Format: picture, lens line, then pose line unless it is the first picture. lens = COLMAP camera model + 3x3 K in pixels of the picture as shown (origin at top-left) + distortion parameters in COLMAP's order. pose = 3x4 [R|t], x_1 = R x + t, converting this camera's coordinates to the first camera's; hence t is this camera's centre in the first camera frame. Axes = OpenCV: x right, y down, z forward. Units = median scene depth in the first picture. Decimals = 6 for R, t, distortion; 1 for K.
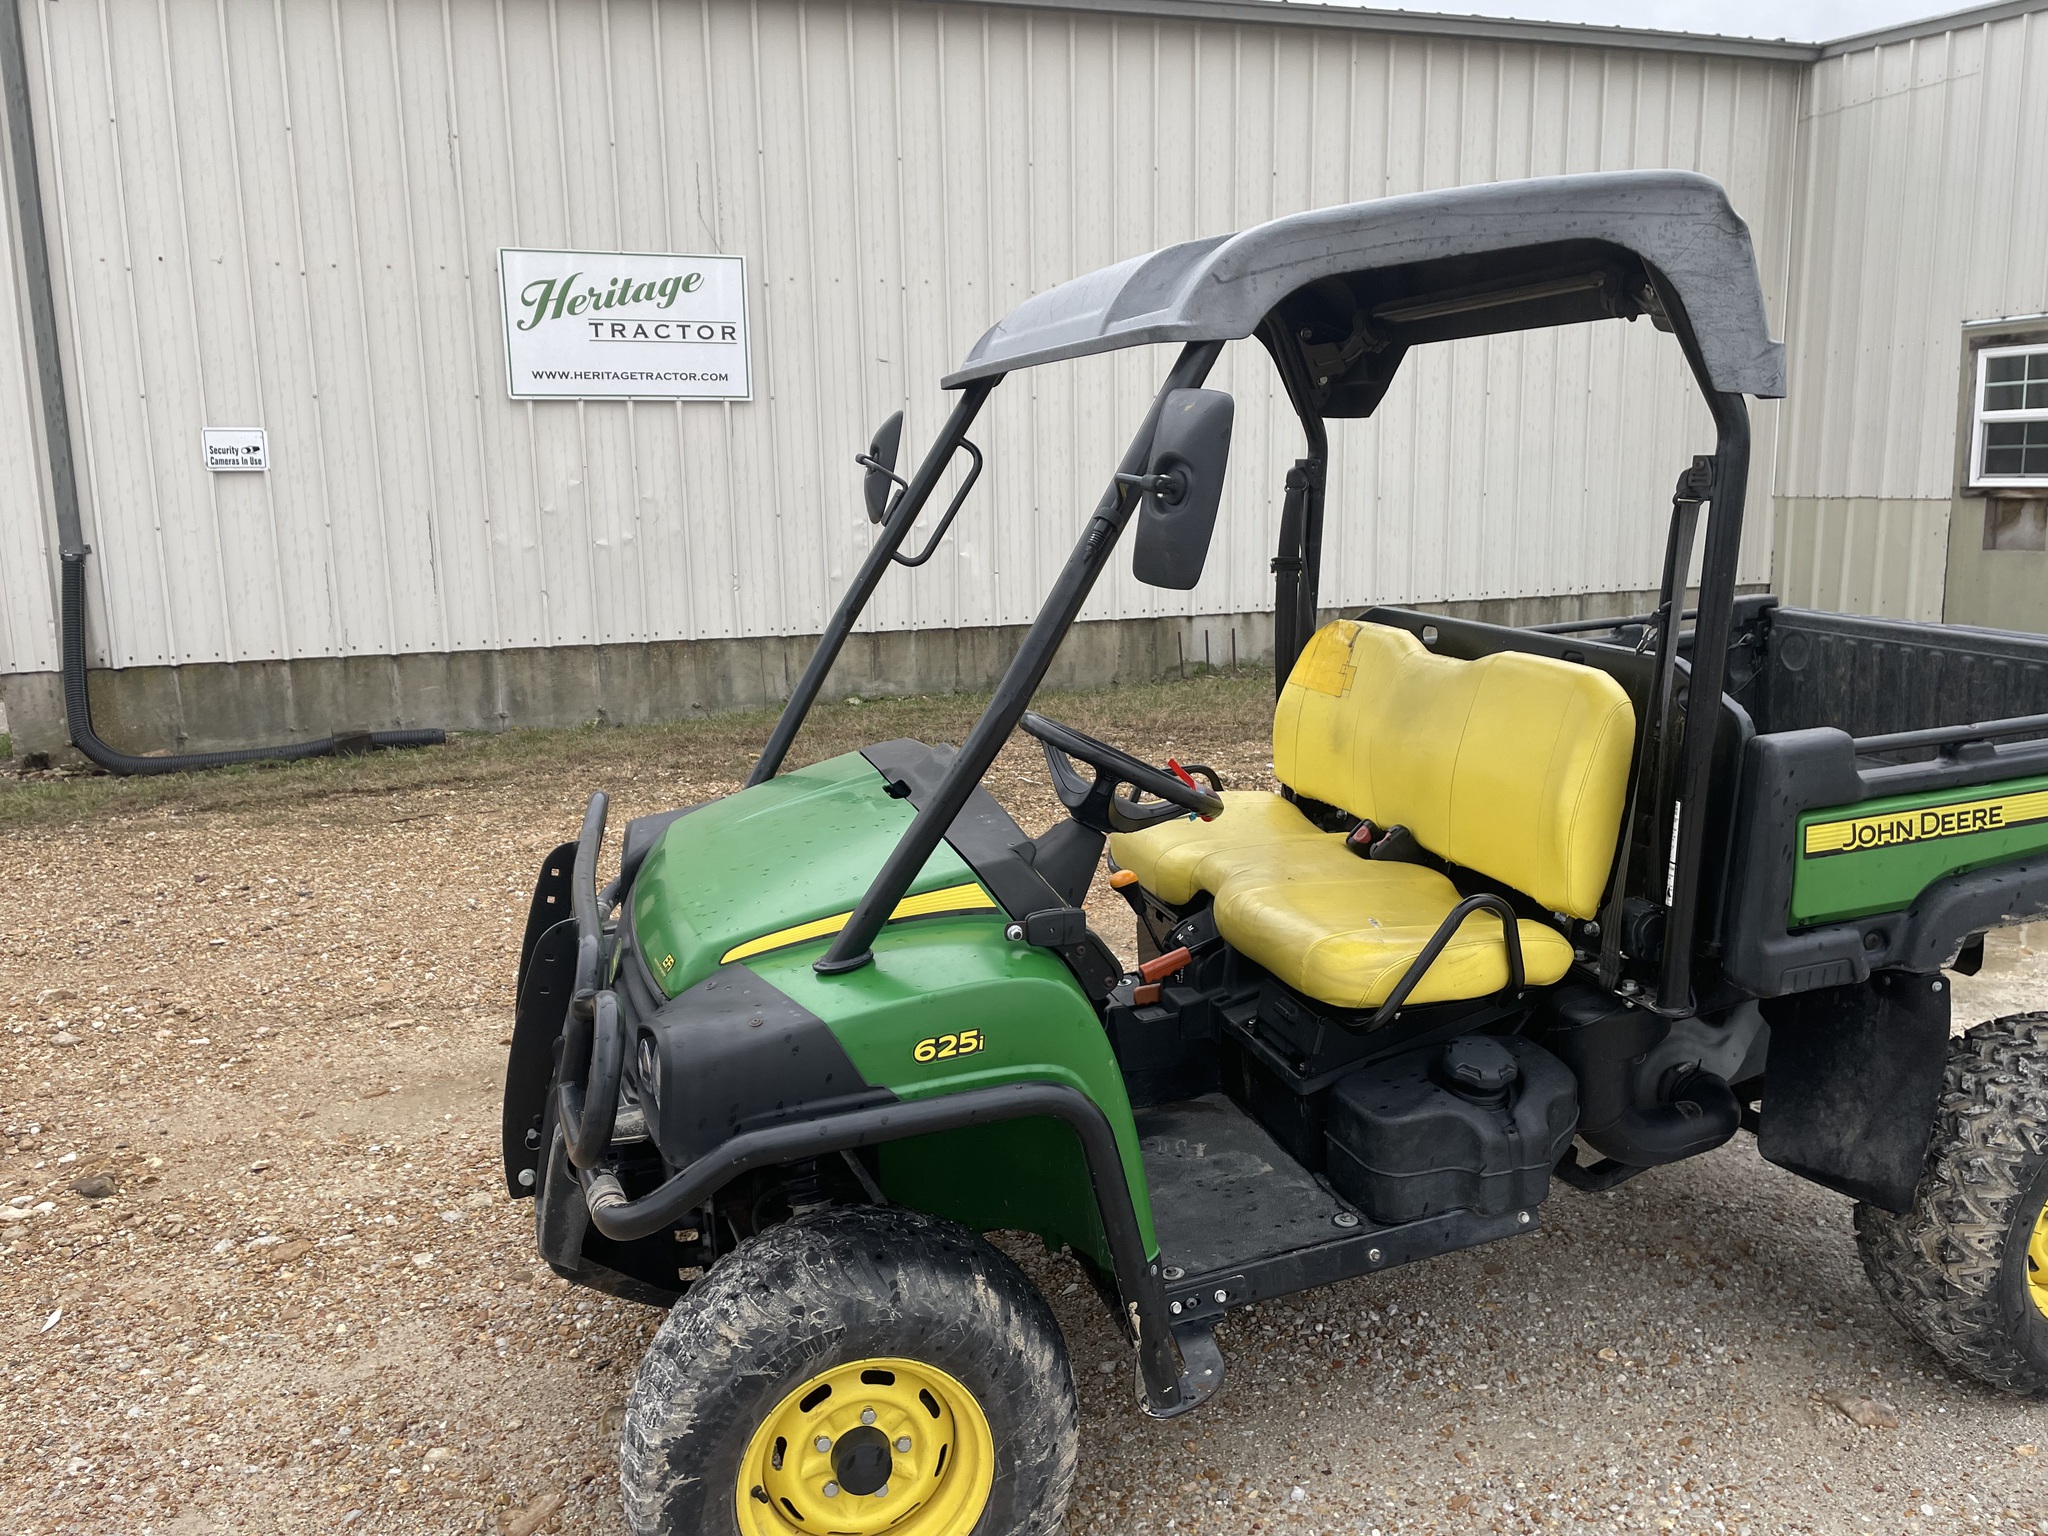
lens RADIAL K [[1541.6, 0, 1006.7], [0, 1541.6, 739.5], [0, 0, 1]] dist [0.093631, -0.121893]
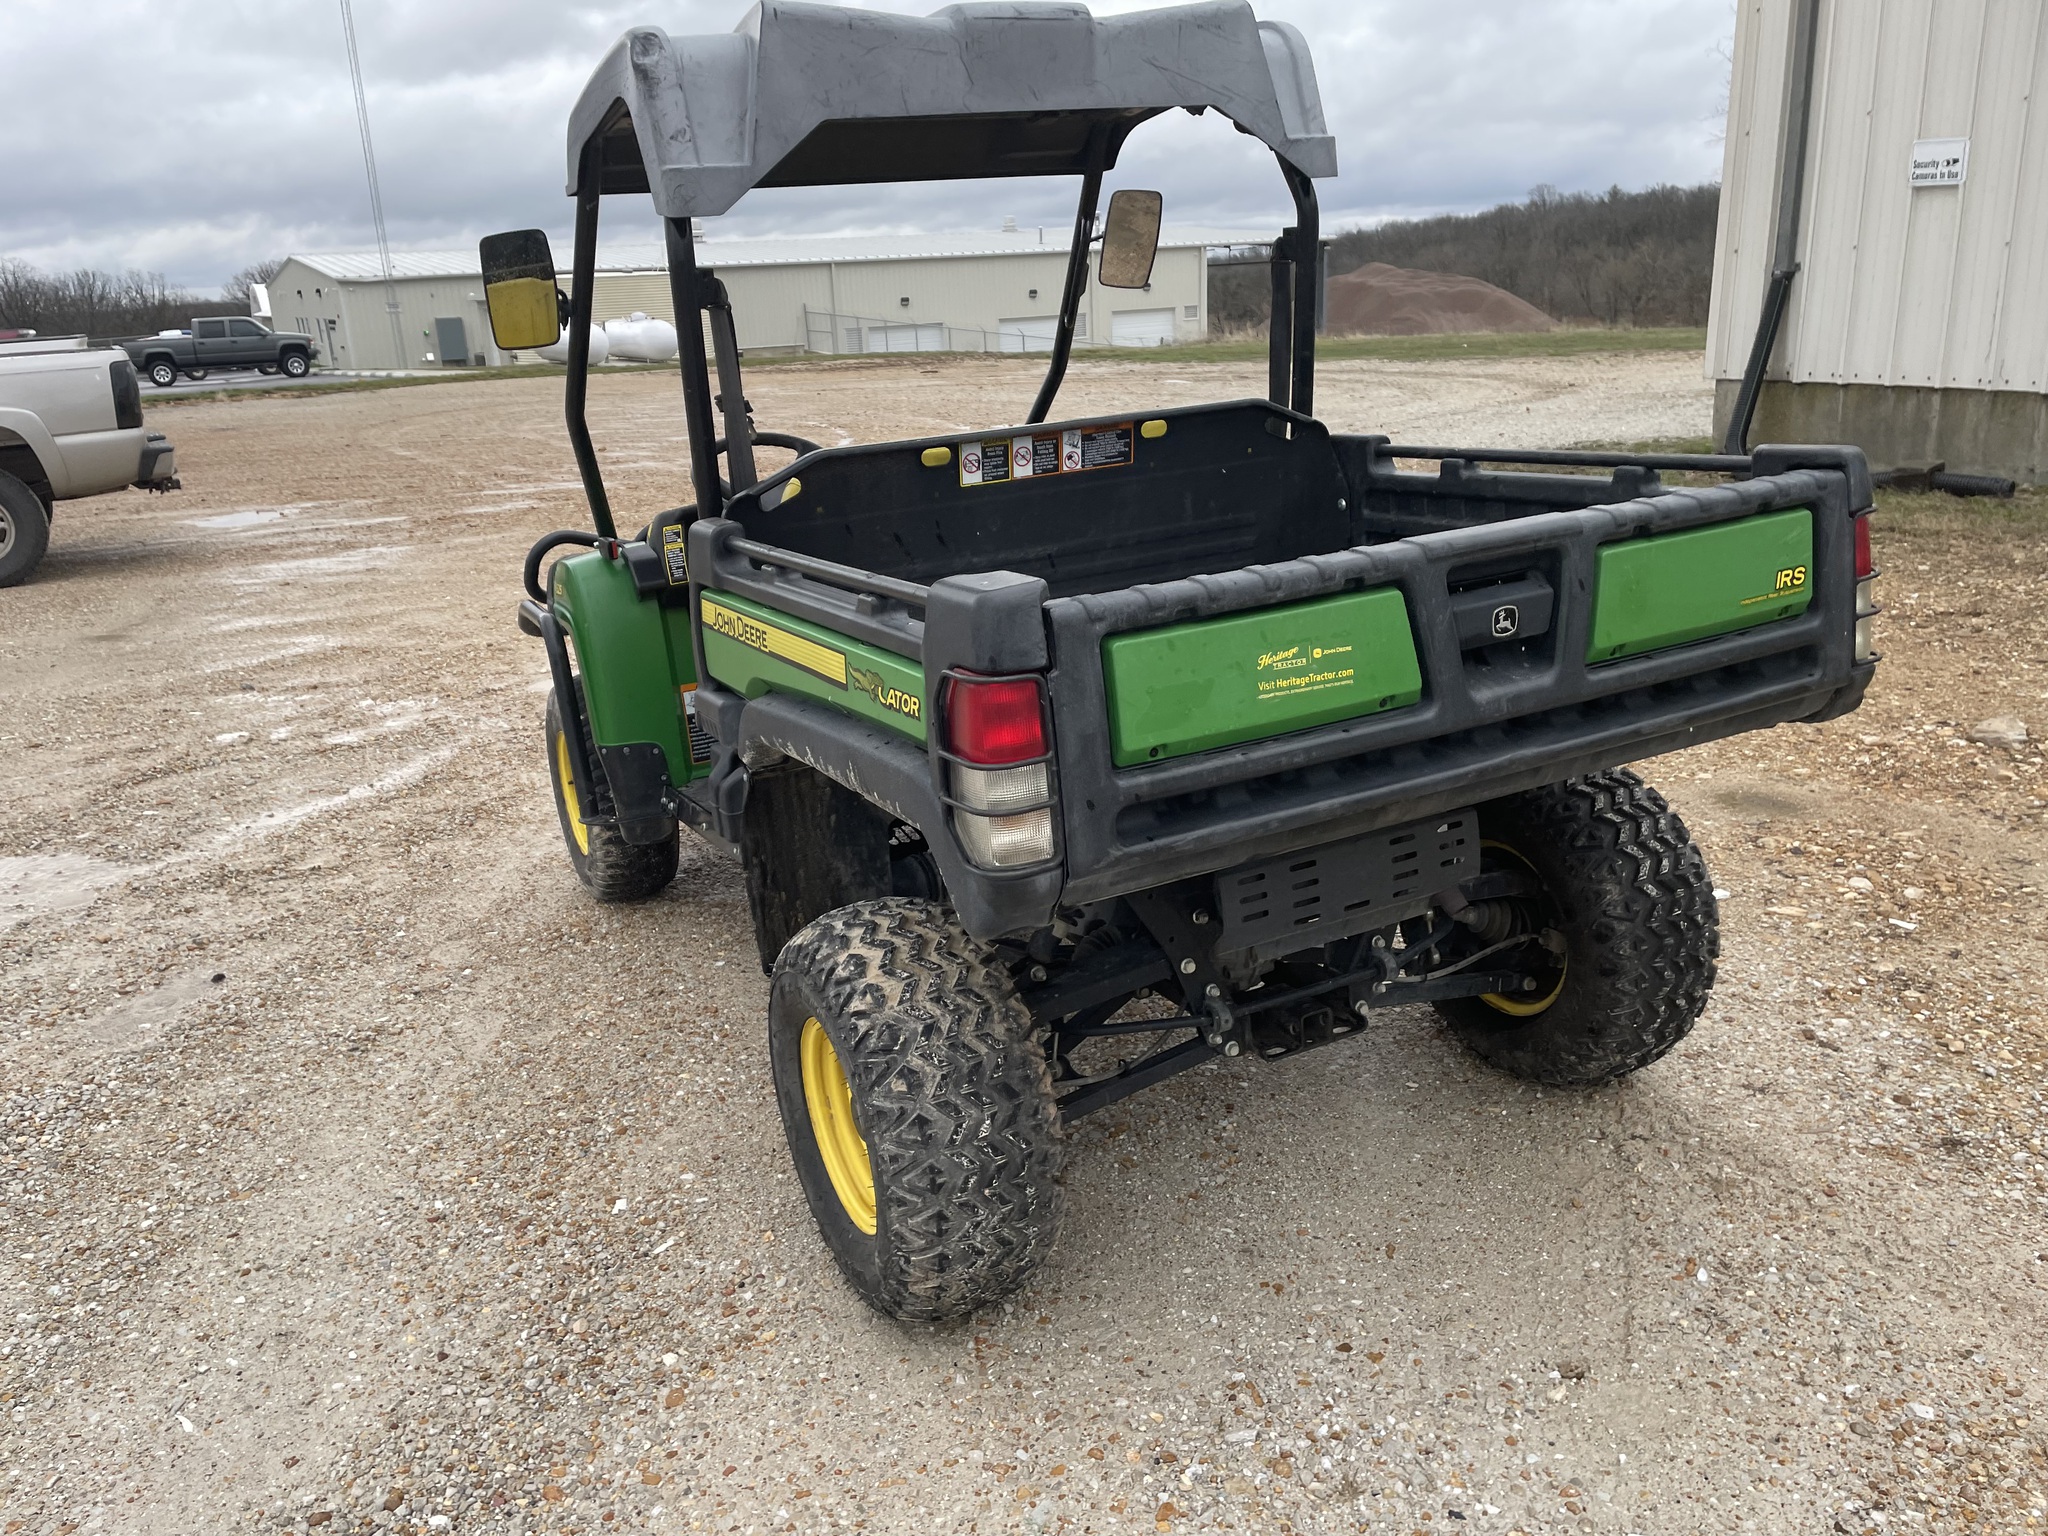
lens RADIAL K [[1538.9, 0, 1001.7], [0, 1538.9, 768.3], [0, 0, 1]] dist [0.091098, -0.119061]
pose [[0.204601, 0.312077, -0.927764, 1.371390], [-0.115803, 0.948876, 0.293641, -0.156999], [0.971971, 0.047358, 0.230280, 0.779332]]
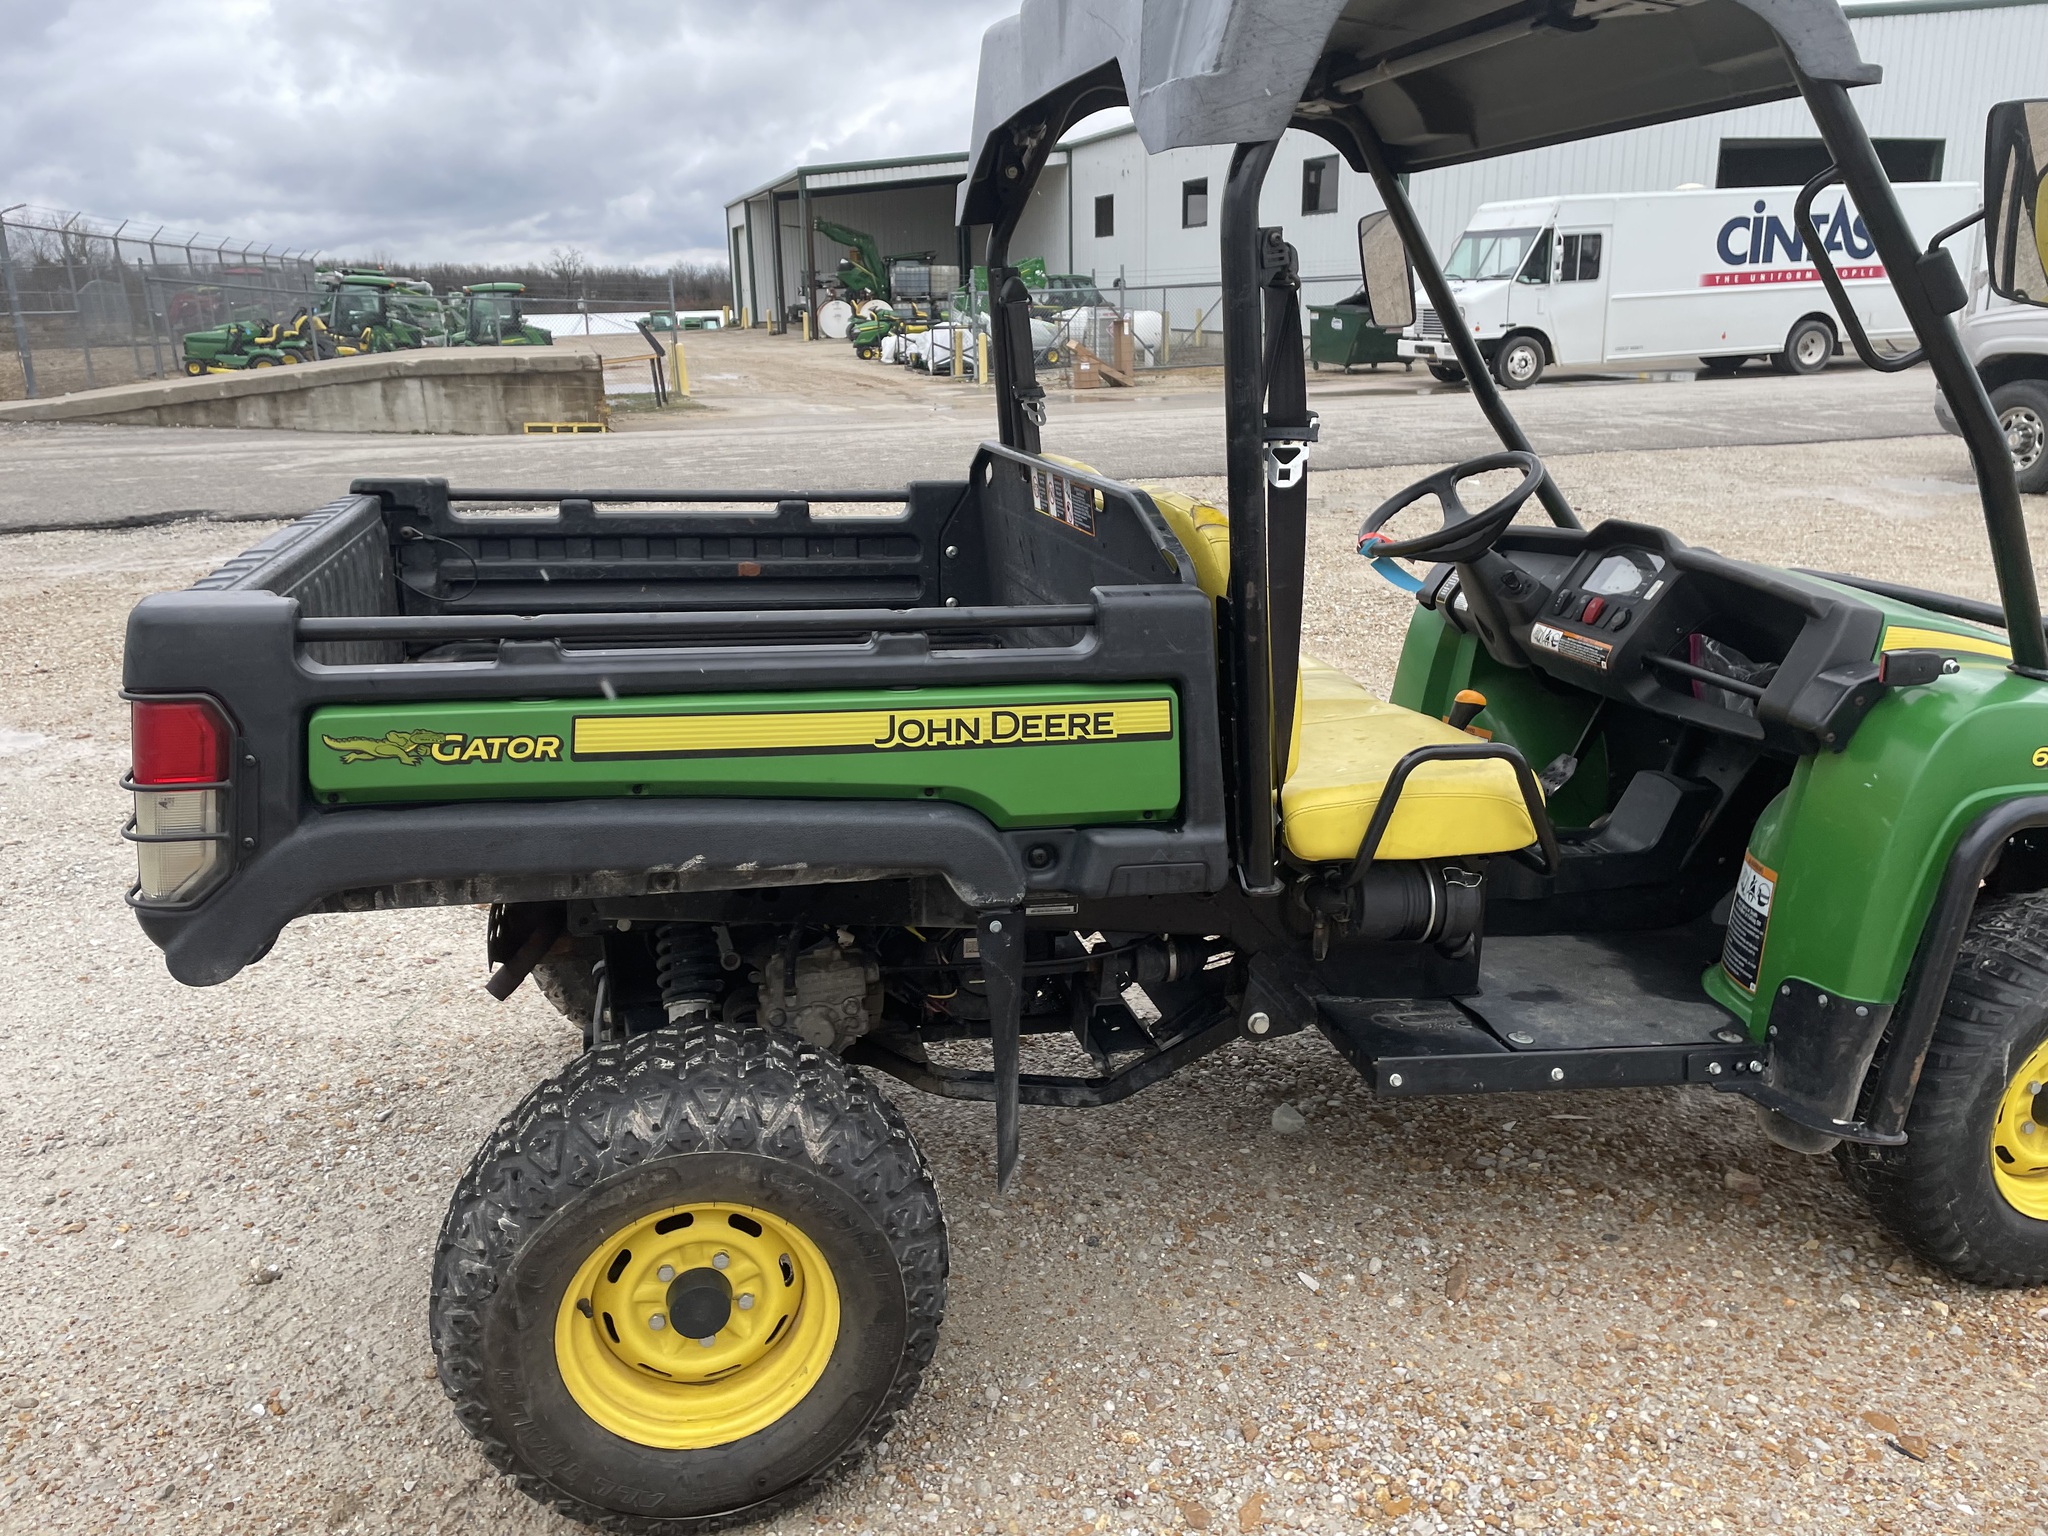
lens RADIAL K [[1538.8, 0, 997.9], [0, 1538.8, 734.5], [0, 0, 1]] dist [0.088489, -0.116325]
pose [[-0.998016, 0.032311, 0.054036, 0.319350], [0.052473, 0.901168, 0.430282, -0.316742], [-0.034792, 0.432264, -0.901076, 1.909649]]
